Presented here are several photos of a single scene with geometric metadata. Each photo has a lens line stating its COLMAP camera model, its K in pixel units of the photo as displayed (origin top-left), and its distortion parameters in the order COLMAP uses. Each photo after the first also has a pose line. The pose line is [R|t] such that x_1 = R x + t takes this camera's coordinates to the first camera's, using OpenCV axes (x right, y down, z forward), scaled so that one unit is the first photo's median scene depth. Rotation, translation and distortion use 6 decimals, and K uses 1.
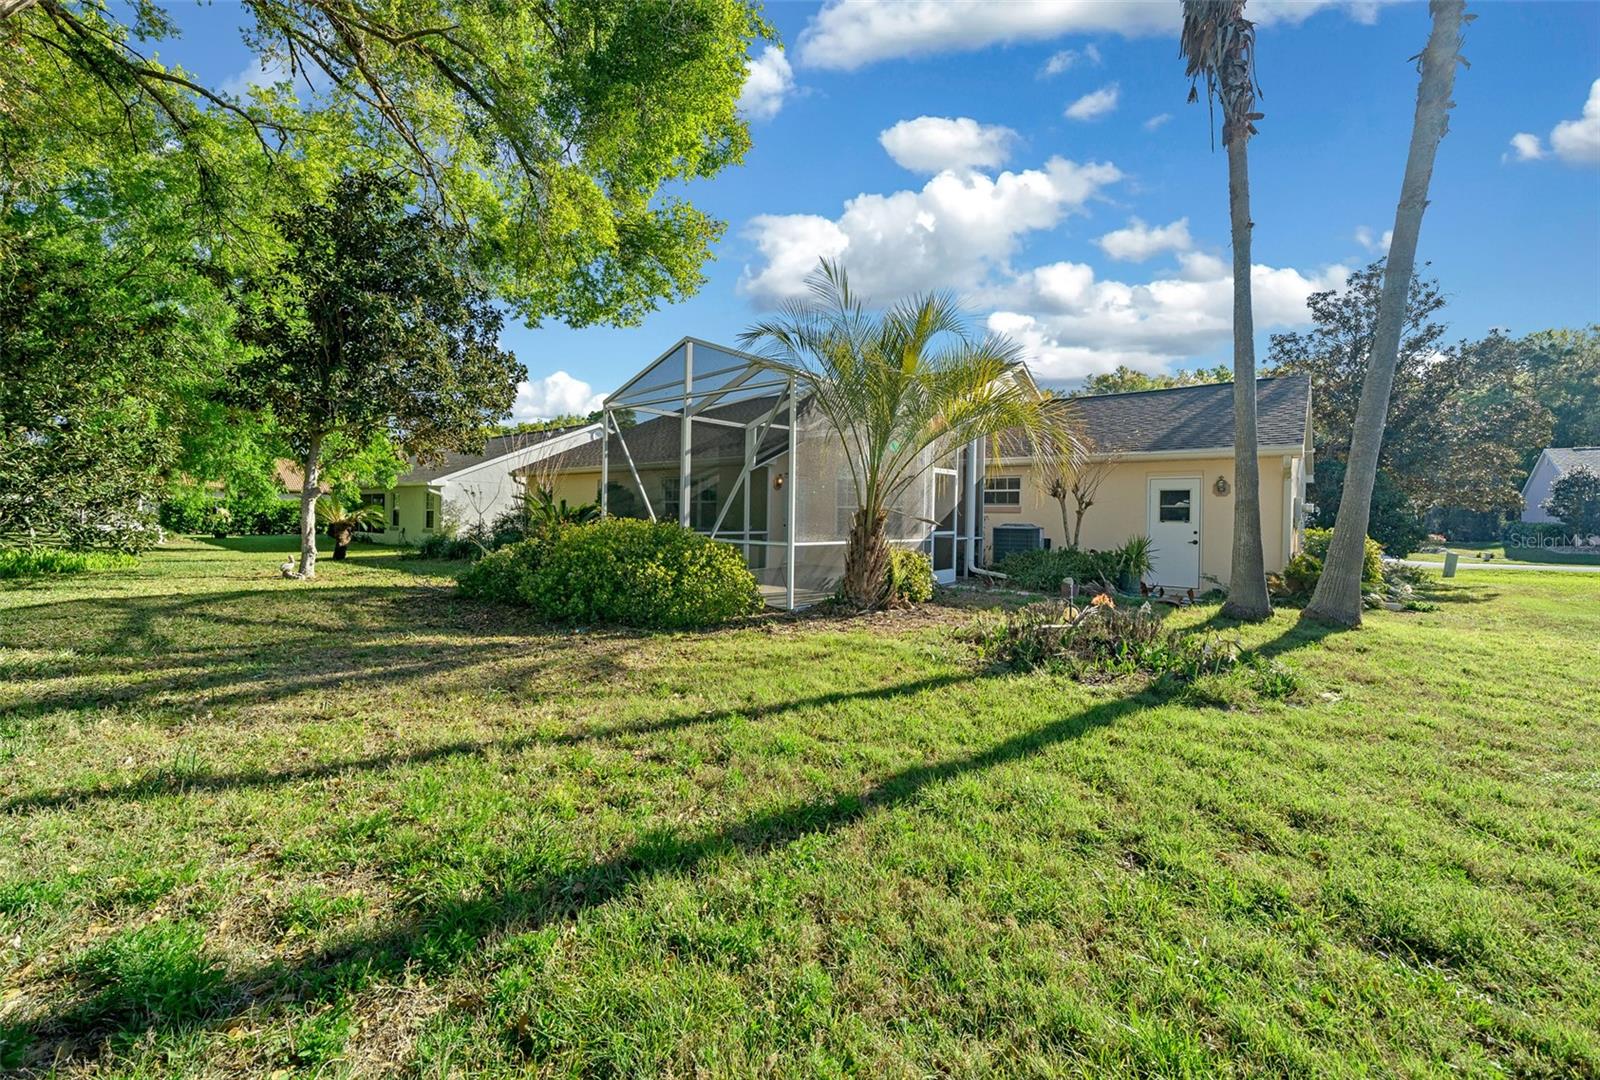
lens RADIAL K [[610.8, 0, 799.1], [0, 610.8, 518.9], [0, 0, 1]] dist [-0.001493, -0.000185]
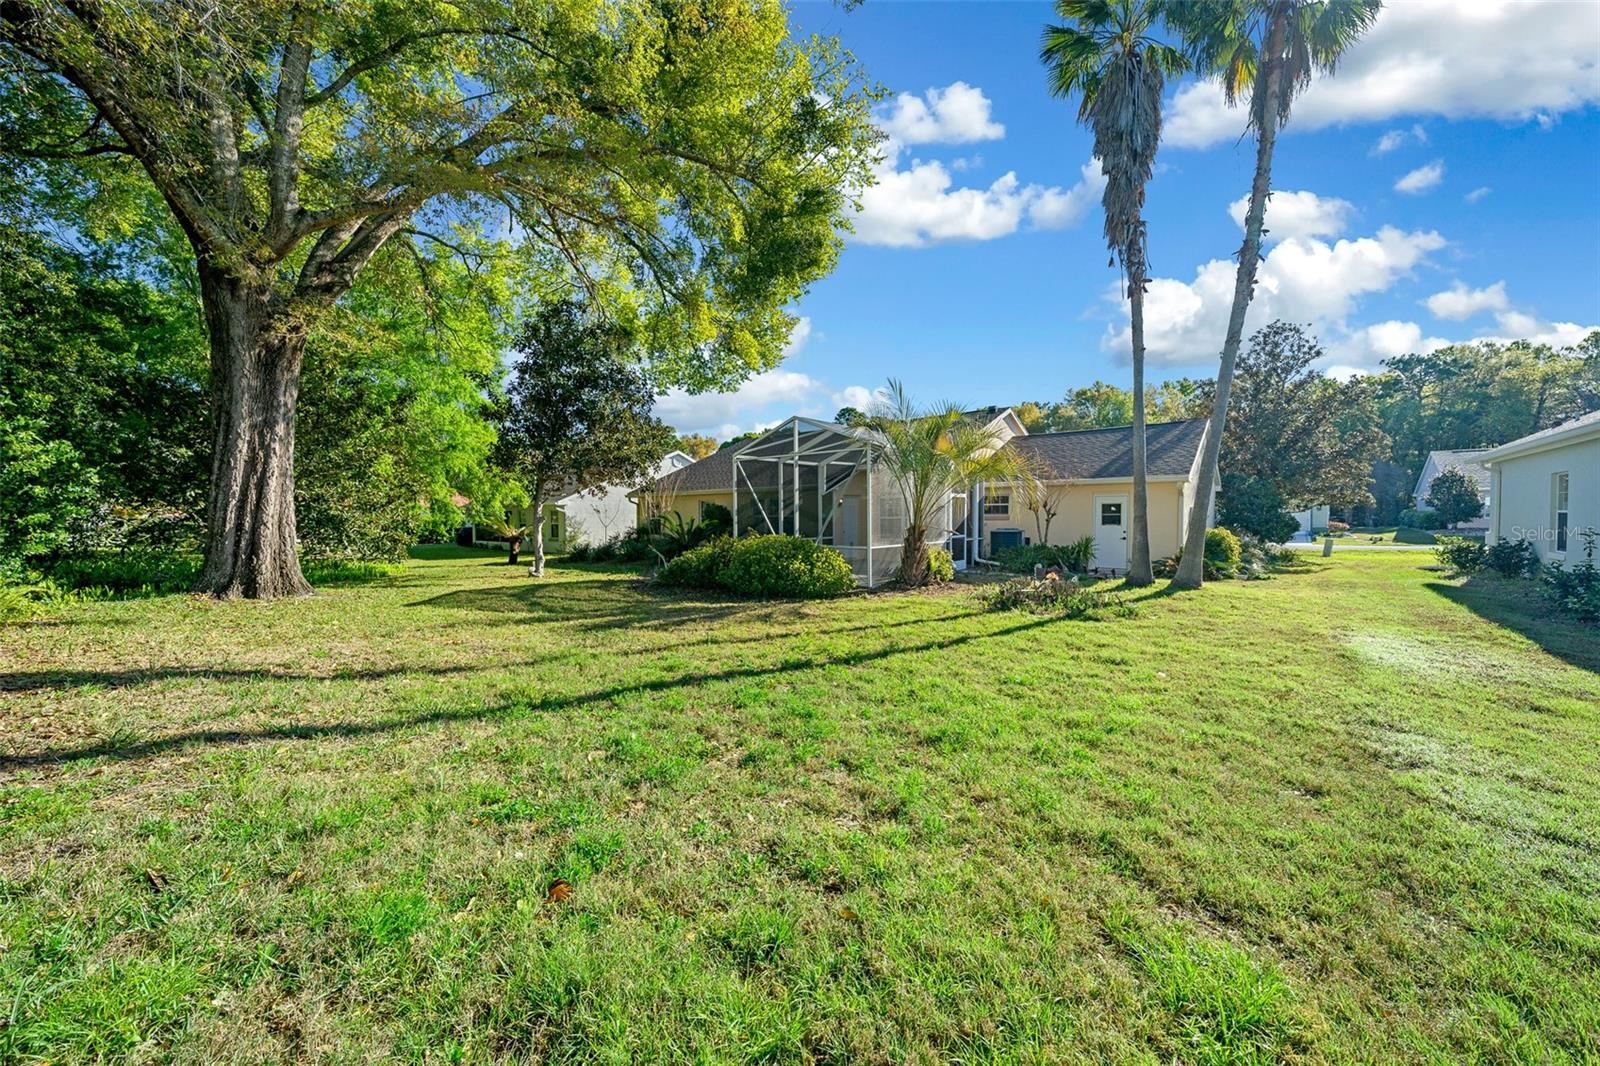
lens RADIAL K [[625.8, 0, 800.0], [0, 625.8, 533.0], [0, 0, 1]] dist [-0.004962, 0.000029]
pose [[0.999640, -0.023234, 0.013430, -0.191197], [0.022743, 0.999106, 0.035624, -0.053863], [-0.014246, -0.035306, 0.999275, -0.590409]]
